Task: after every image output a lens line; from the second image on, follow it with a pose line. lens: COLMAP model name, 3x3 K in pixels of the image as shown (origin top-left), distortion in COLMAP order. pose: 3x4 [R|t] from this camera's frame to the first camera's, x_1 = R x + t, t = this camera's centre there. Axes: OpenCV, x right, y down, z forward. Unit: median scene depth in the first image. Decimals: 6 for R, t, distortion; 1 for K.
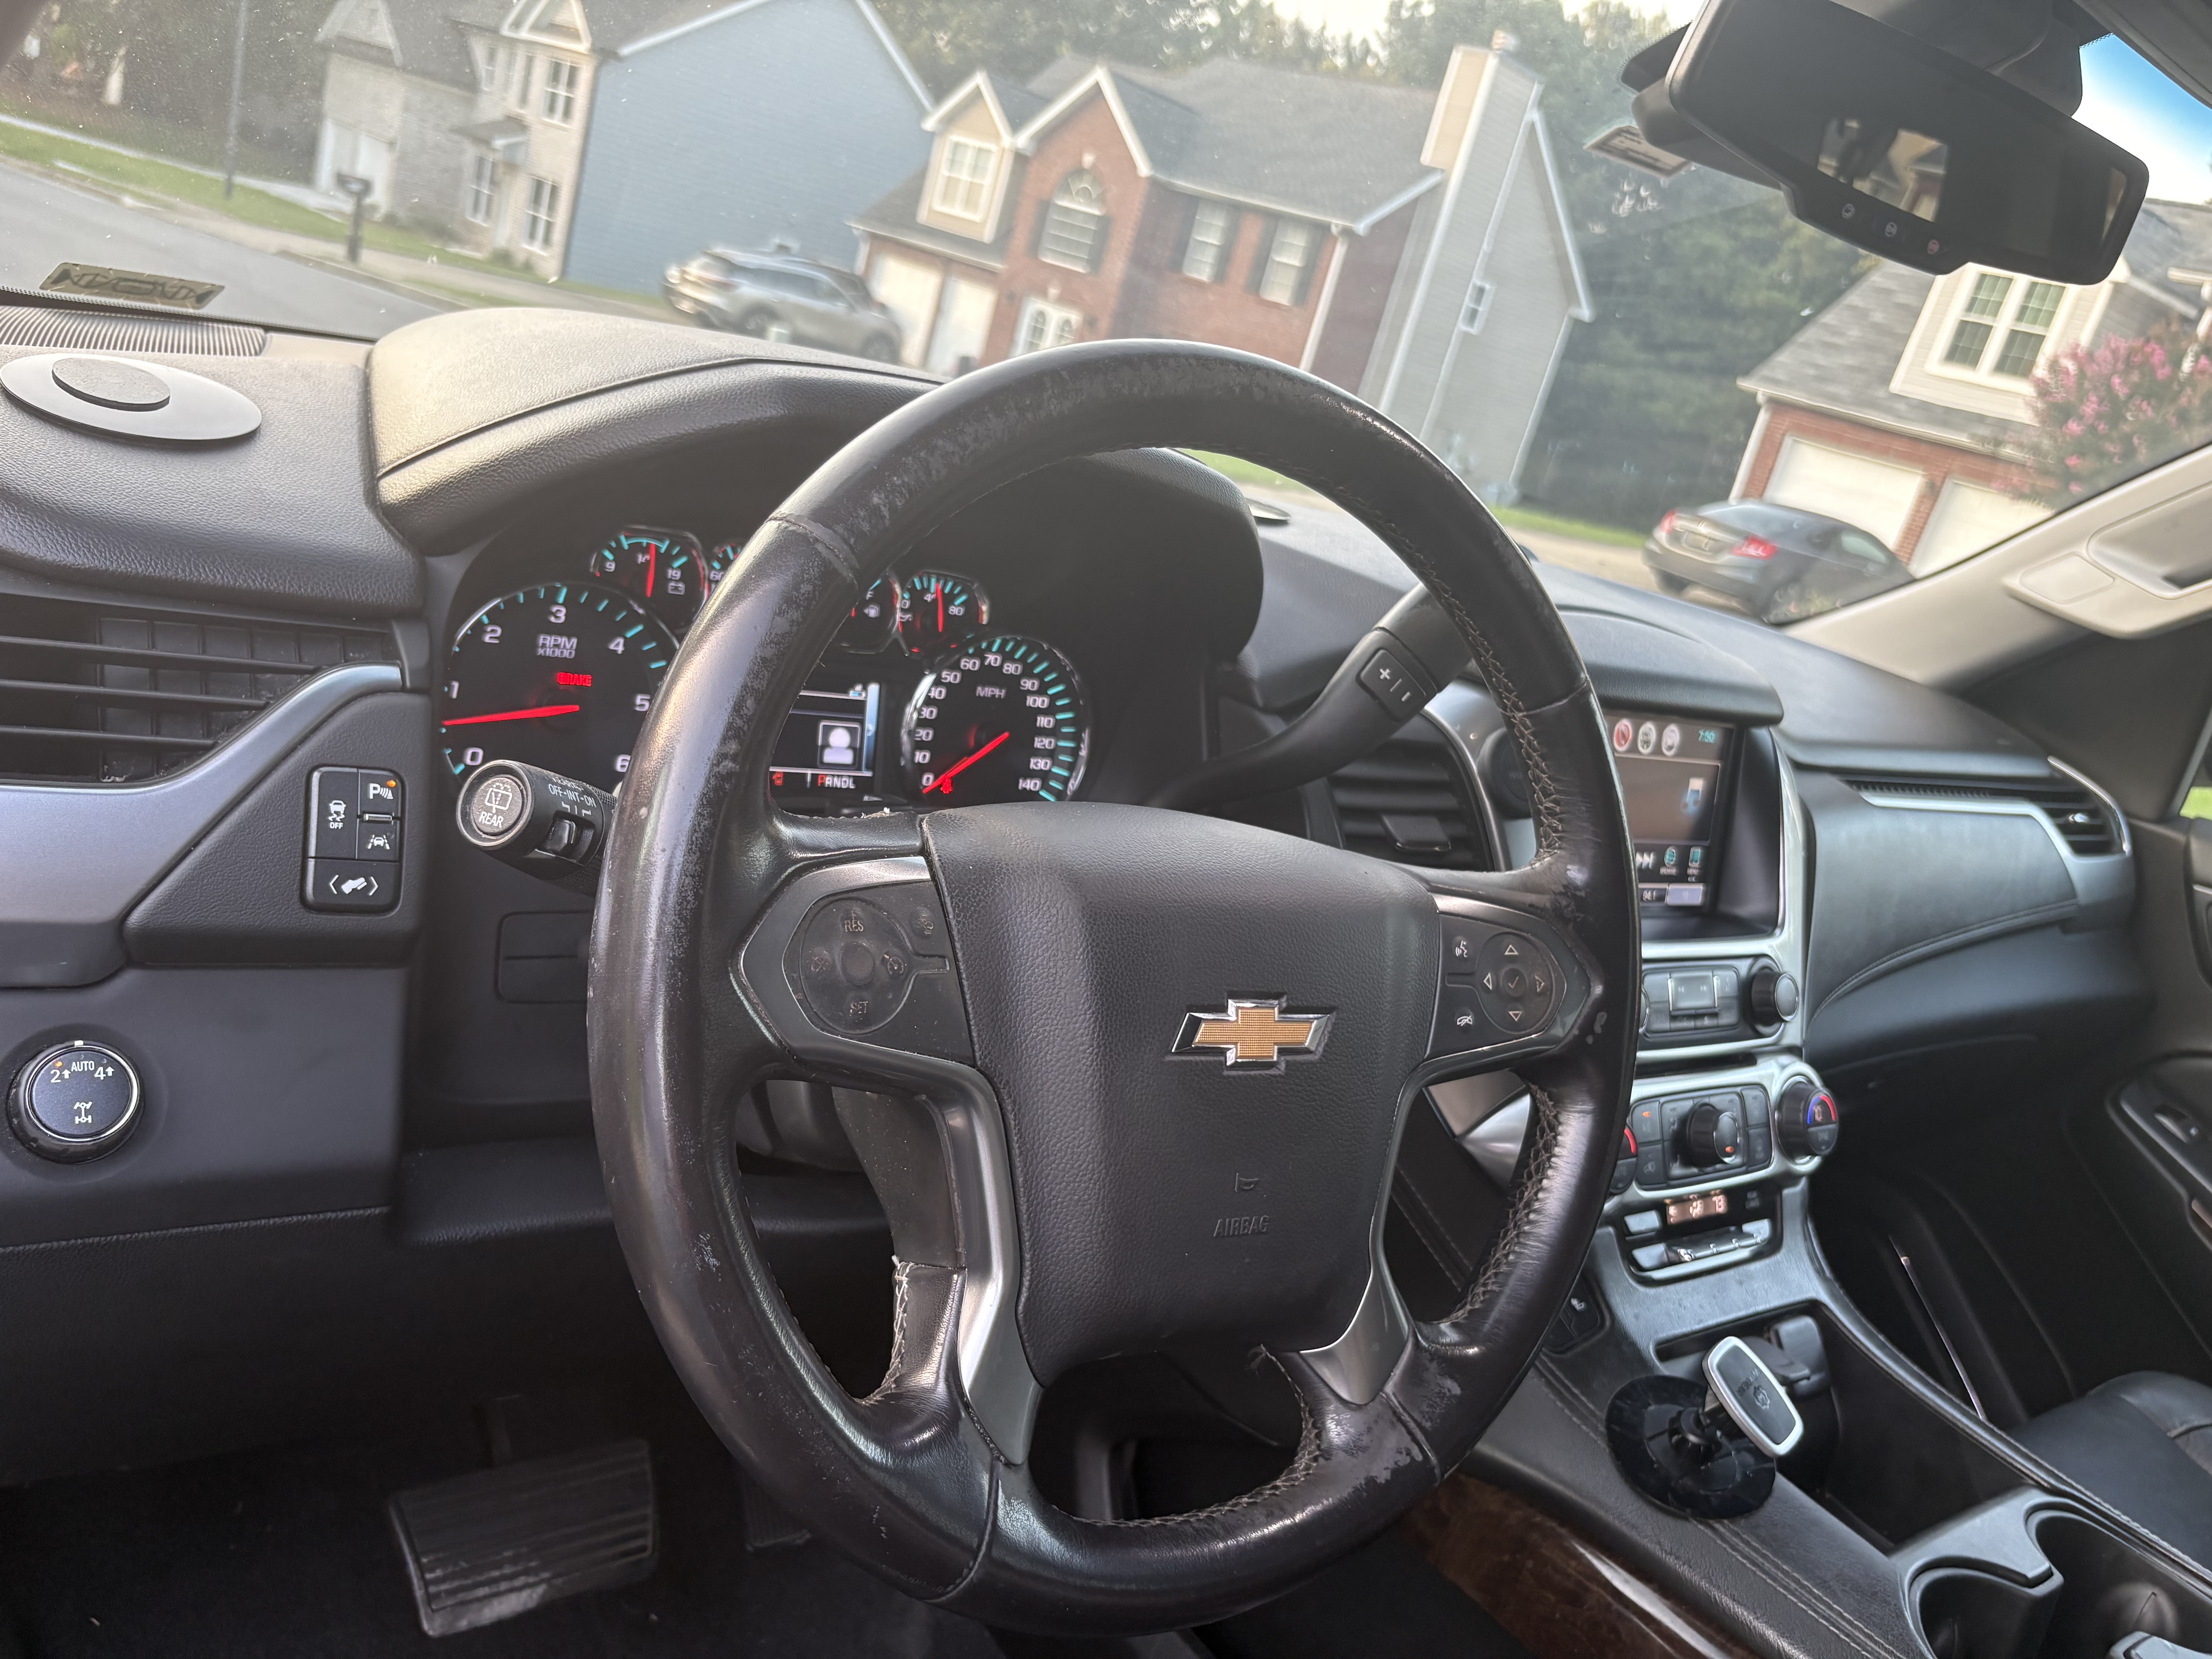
lens RADIAL K [[1792.7, 0, 1106.0], [0, 1792.7, 829.5], [0, 0, 1]] dist [0.015714, -0.004909]
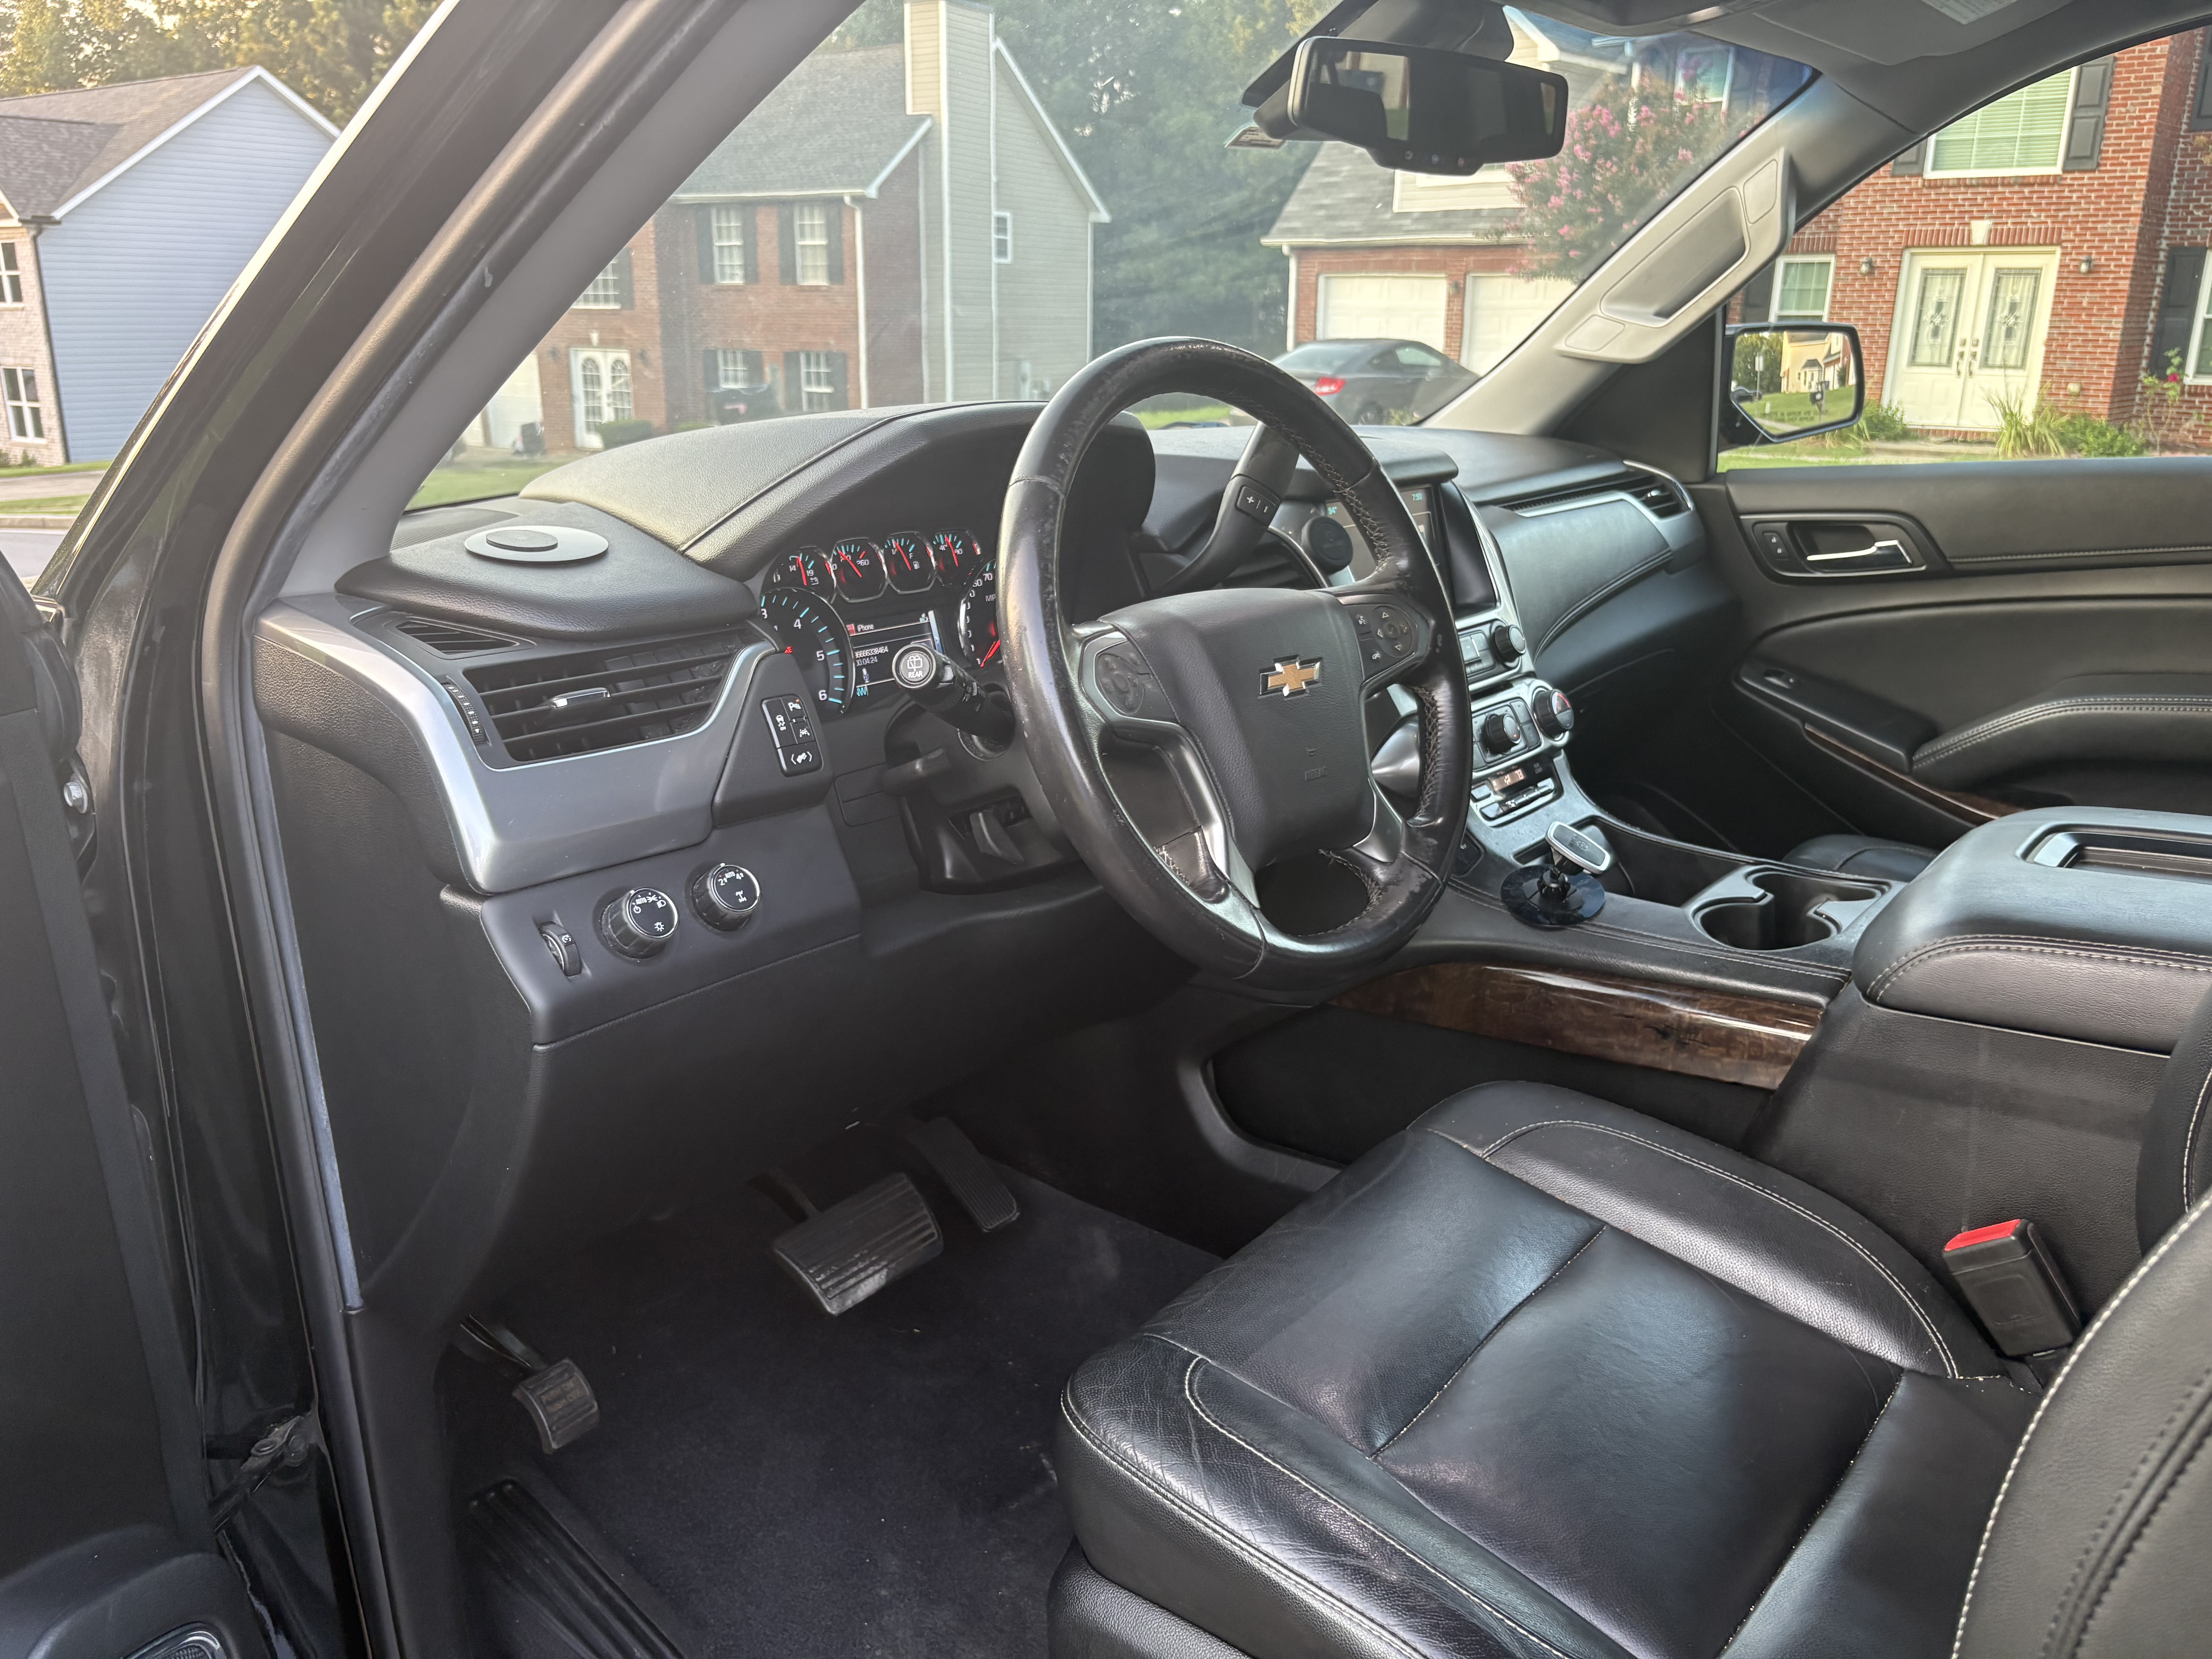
lens RADIAL K [[1792.7, 0, 1106.0], [0, 1792.7, 829.5], [0, 0, 1]] dist [0.015714, -0.004909]
pose [[0.934274, -0.318767, 0.159752, -0.167078], [0.315707, 0.947795, 0.044874, 0.043298], [-0.165716, 0.008510, 0.986137, -0.310263]]
